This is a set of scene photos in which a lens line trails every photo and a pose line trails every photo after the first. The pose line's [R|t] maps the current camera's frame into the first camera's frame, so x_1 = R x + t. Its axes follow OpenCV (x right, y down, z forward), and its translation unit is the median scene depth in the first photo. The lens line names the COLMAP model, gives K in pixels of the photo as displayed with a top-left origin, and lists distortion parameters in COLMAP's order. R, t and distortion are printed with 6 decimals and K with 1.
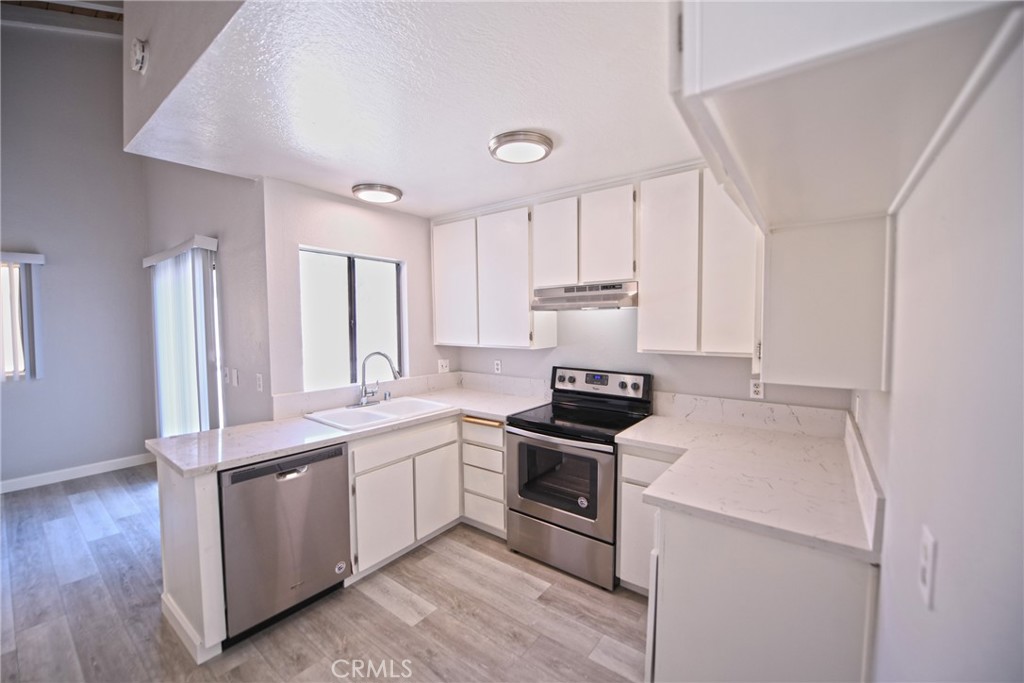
lens RADIAL K [[406.8, 0, 517.6], [0, 406.8, 343.9], [0, 0, 1]] dist [-0.018178, -0.002368]
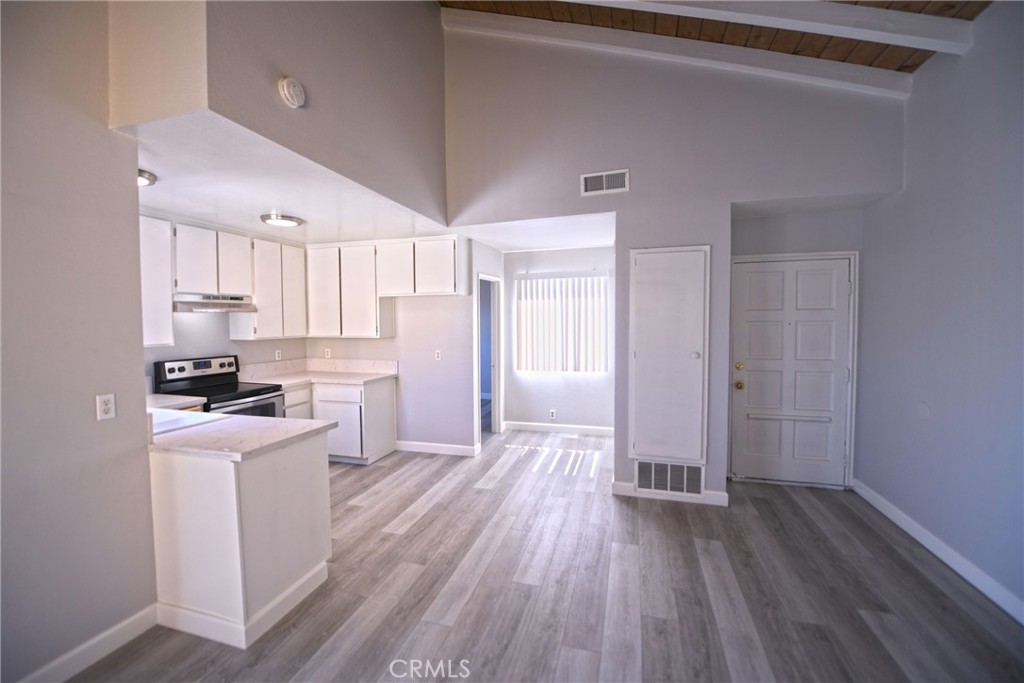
lens RADIAL K [[421.3, 0, 512.0], [0, 421.3, 341.5], [0, 0, 1]] dist [-0.019791, -0.000211]
pose [[-0.355714, -0.044981, 0.933512, -1.548996], [0.053439, 0.996228, 0.068366, -0.030164], [-0.933066, 0.074205, -0.351969, 0.576372]]
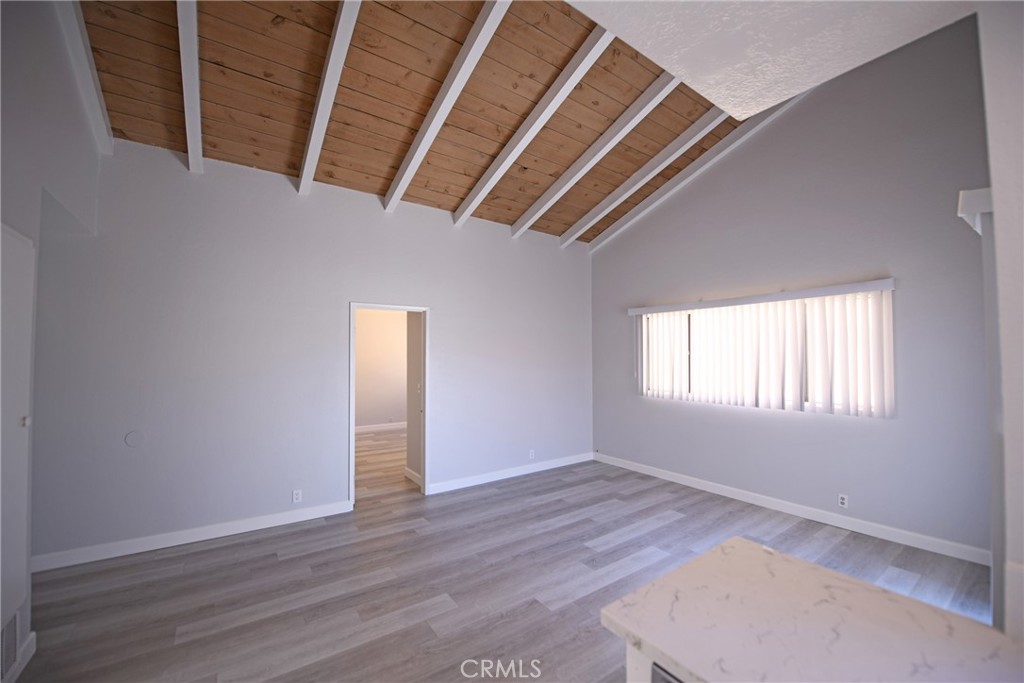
lens RADIAL K [[406.8, 0, 517.6], [0, 406.8, 343.9], [0, 0, 1]] dist [-0.018178, -0.002368]
pose [[-0.302416, -0.027705, -0.952773, -0.139771], [-0.046181, 0.998830, -0.014386, -0.038671], [0.952057, 0.039649, -0.303342, 0.656925]]
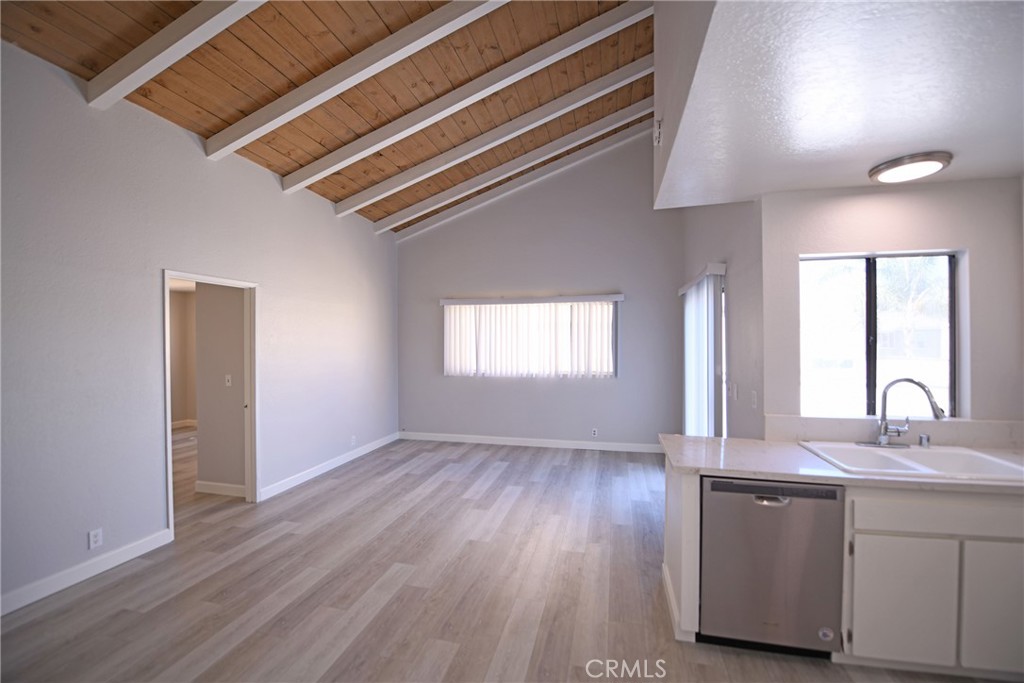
lens RADIAL K [[406.8, 0, 517.6], [0, 406.8, 343.9], [0, 0, 1]] dist [-0.018178, -0.002368]
pose [[0.396272, 0.003700, -0.918126, 0.047202], [-0.042218, 0.999008, -0.014195, -0.002912], [0.917162, 0.044386, 0.396035, 0.056637]]
